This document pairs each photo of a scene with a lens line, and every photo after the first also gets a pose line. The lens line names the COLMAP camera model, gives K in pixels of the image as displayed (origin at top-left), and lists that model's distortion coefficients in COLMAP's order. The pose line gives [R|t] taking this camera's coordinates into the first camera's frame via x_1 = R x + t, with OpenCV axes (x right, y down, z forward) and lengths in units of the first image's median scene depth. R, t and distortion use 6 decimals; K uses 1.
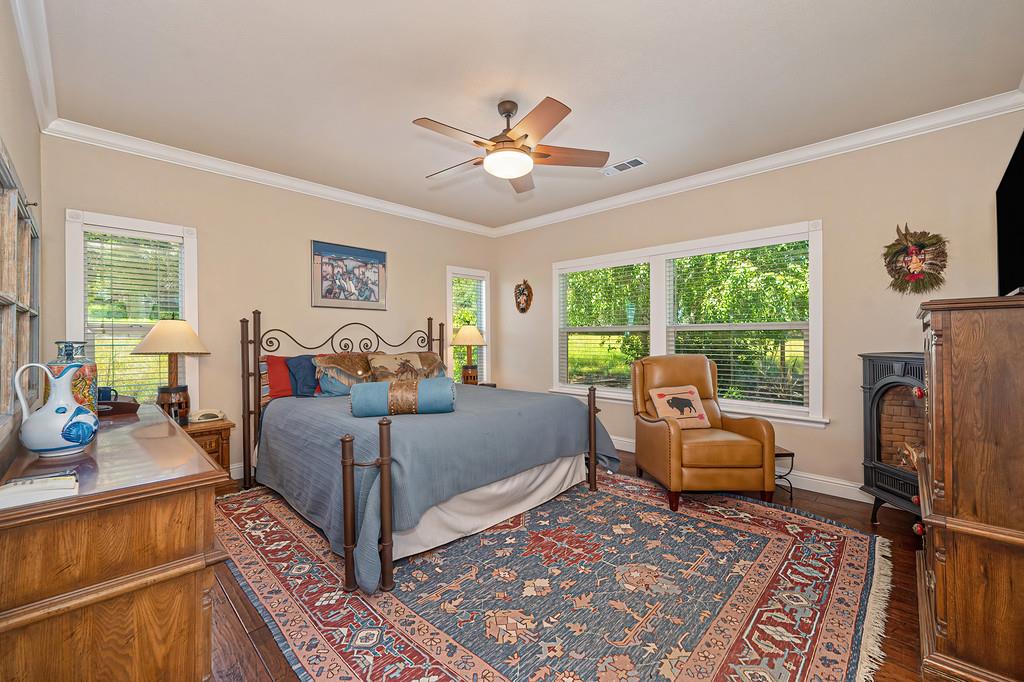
lens RADIAL K [[411.9, 0, 512.0], [0, 411.9, 341.0], [0, 0, 1]] dist [-0.000028, 0.000086]
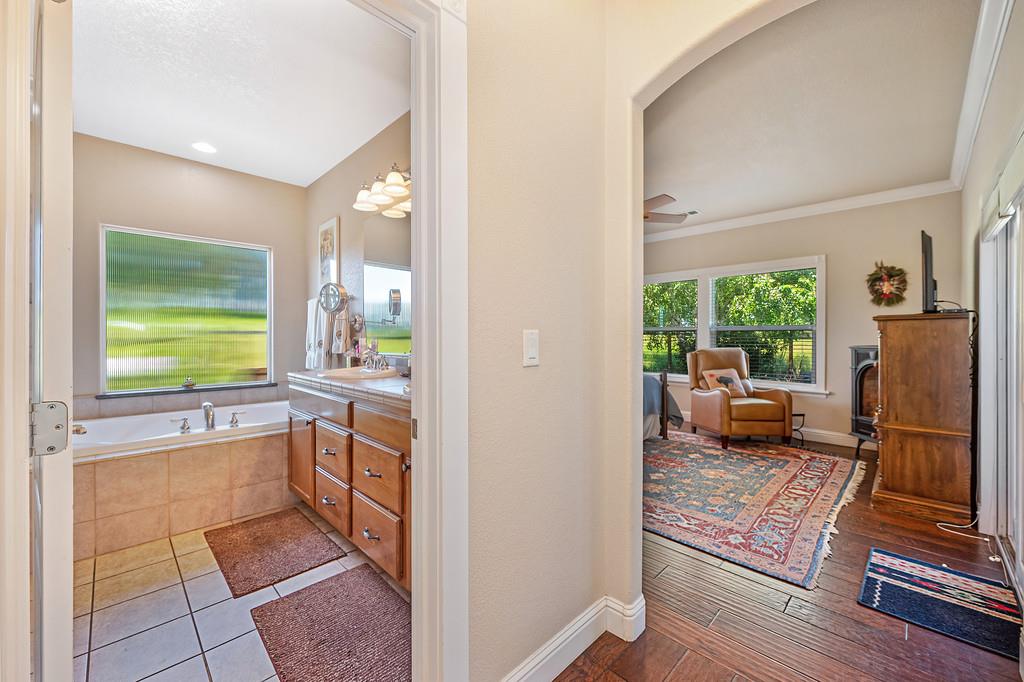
lens RADIAL K [[404.8, 0, 512.0], [0, 404.8, 341.0], [0, 0, 1]] dist [-0.001071, 0.000044]
pose [[0.999818, 0.006226, -0.018030, -0.385359], [-0.006183, 0.999978, 0.002445, 0.016290], [0.018045, -0.002333, 0.999834, -0.529995]]
